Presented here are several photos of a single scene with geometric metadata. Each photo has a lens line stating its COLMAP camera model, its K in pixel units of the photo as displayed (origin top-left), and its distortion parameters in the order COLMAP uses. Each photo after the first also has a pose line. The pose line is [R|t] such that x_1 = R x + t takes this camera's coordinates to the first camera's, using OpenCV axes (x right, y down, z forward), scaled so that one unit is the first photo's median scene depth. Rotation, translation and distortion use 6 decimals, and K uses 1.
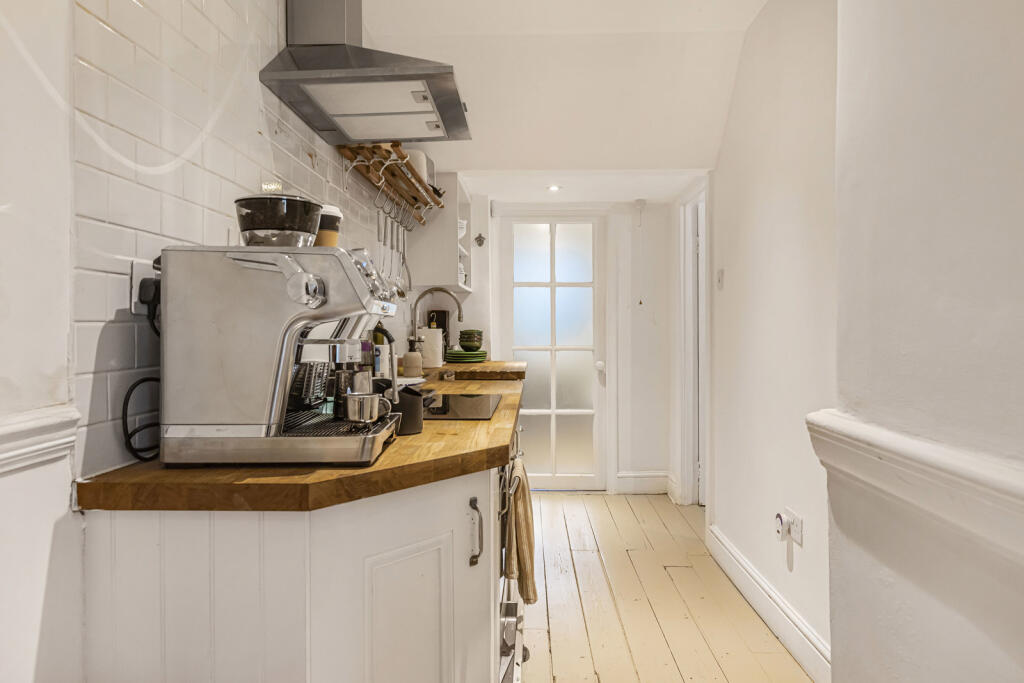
lens RADIAL K [[702.7, 0, 512.9], [0, 702.7, 341.1], [0, 0, 1]] dist [0.003110, 0.000332]
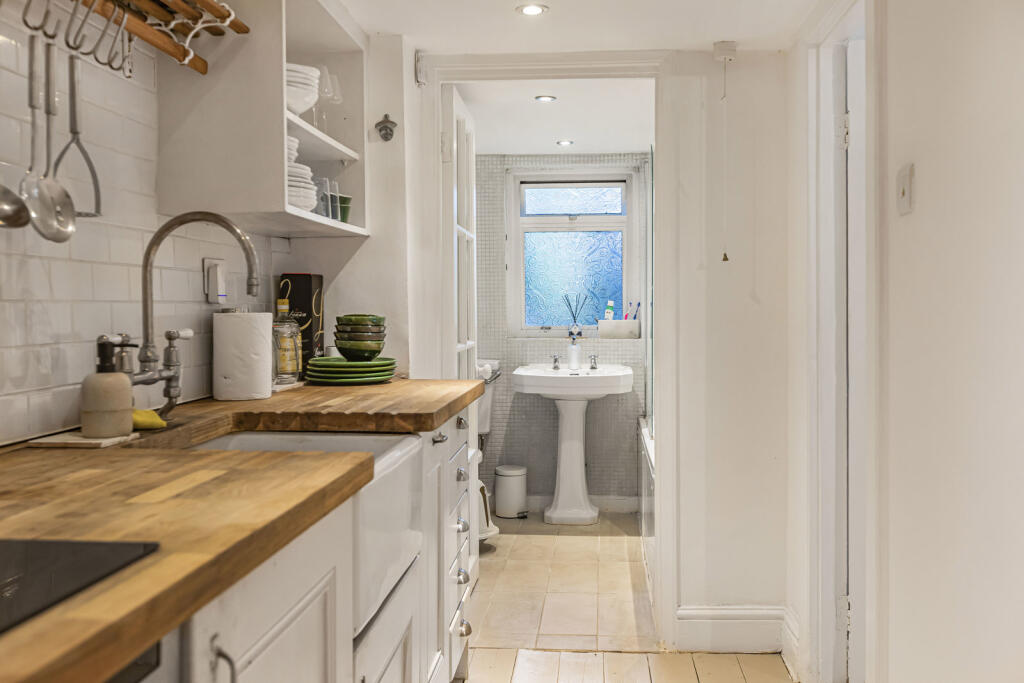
lens RADIAL K [[1013.9, 0, 511.2], [0, 1013.9, 335.6], [0, 0, 1]] dist [0.021795, 0.000000]
pose [[0.998411, -0.000613, -0.056356, 0.080752], [0.000976, 0.999979, 0.006404, -0.006087], [0.056351, -0.006448, 0.998390, 0.321184]]
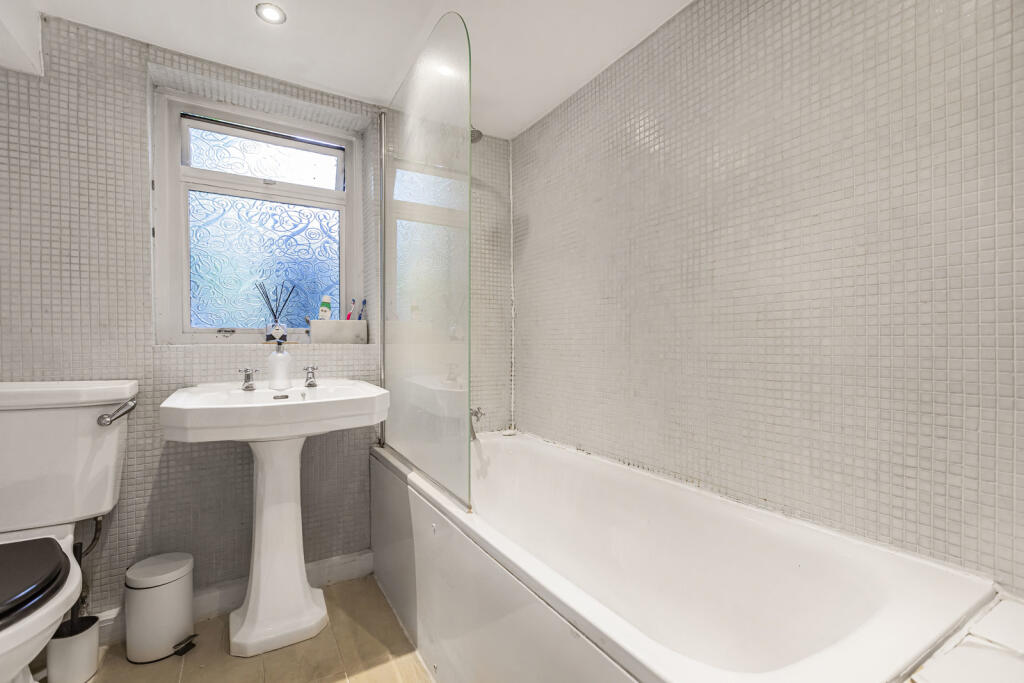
lens RADIAL K [[455.8, 0, 516.7], [0, 455.8, 344.1], [0, 0, 1]] dist [-0.000223, 0.000275]
pose [[0.836768, -0.002948, 0.547549, 0.066740], [0.012861, 0.999815, -0.014271, 0.001957], [-0.547406, 0.018984, 0.836652, 0.649231]]
